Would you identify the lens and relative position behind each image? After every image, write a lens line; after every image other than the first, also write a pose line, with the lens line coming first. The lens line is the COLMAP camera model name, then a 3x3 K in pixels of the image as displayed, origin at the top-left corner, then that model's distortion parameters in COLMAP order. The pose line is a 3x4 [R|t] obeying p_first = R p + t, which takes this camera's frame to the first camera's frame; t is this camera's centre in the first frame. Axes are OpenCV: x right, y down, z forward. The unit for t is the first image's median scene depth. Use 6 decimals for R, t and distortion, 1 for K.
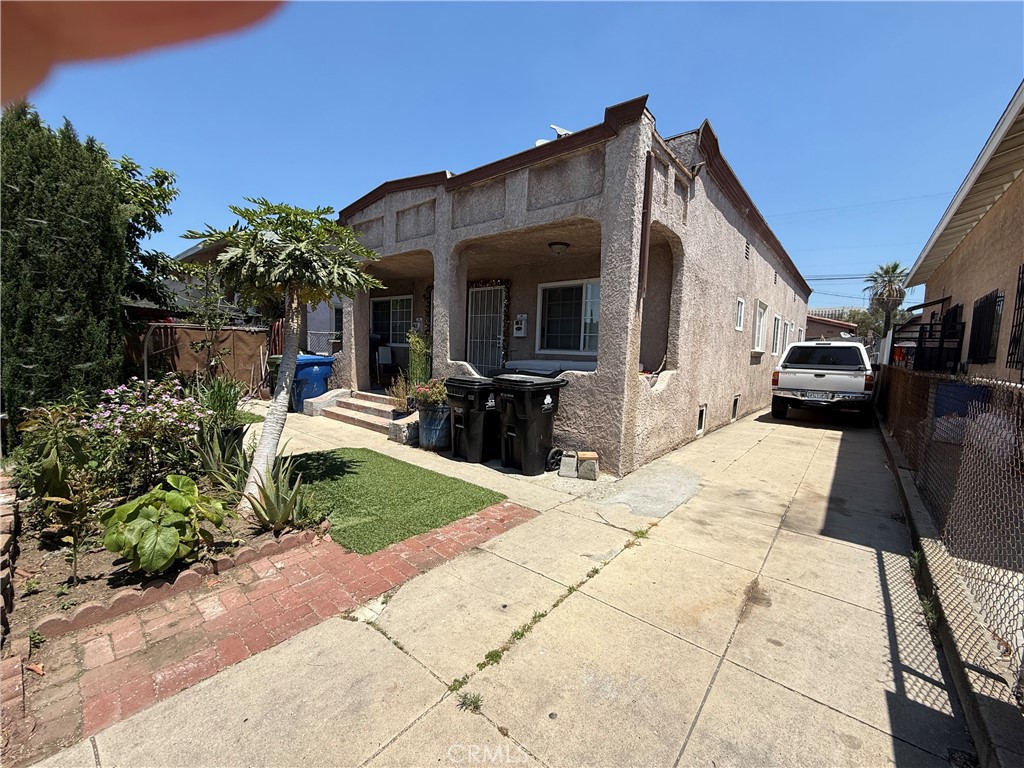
lens RADIAL K [[408.5, 0, 507.2], [0, 408.5, 382.6], [0, 0, 1]] dist [-0.000352, 0.000162]
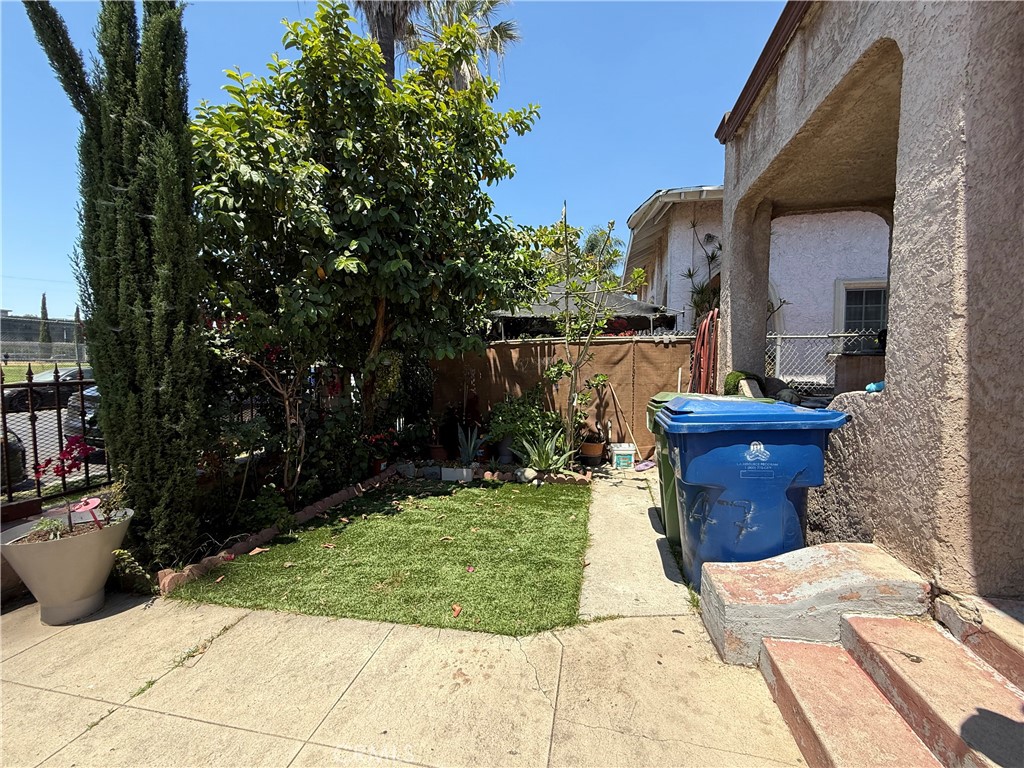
lens RADIAL K [[408.5, 0, 510.4], [0, 408.5, 382.4], [0, 0, 1]] dist [-0.000352, 0.000162]
pose [[0.471572, 0.011769, -0.881749, -0.357632], [-0.056174, 0.998281, -0.016718, -0.076322], [0.880036, 0.057415, 0.471423, 0.843465]]
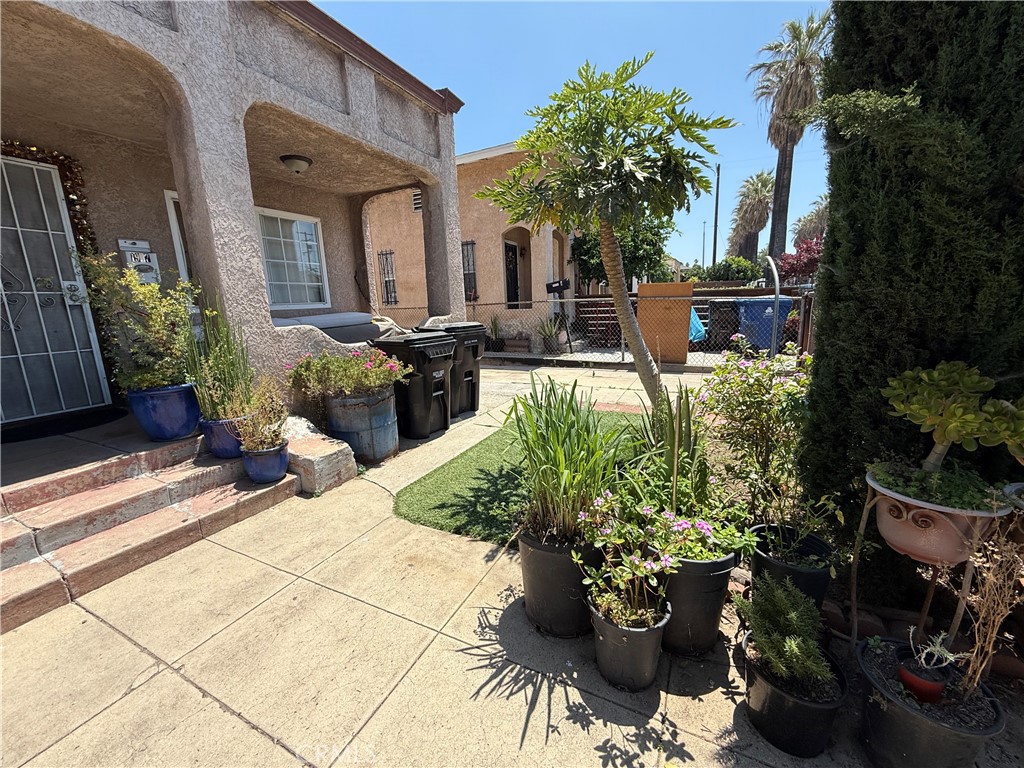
lens RADIAL K [[408.5, 0, 511.1], [0, 408.5, 382.7], [0, 0, 1]] dist [-0.000352, 0.000162]
pose [[-0.243435, -0.210873, 0.946716, -0.672901], [0.112400, 0.963370, 0.243485, -0.071517], [-0.963382, 0.165683, -0.210816, 0.742440]]
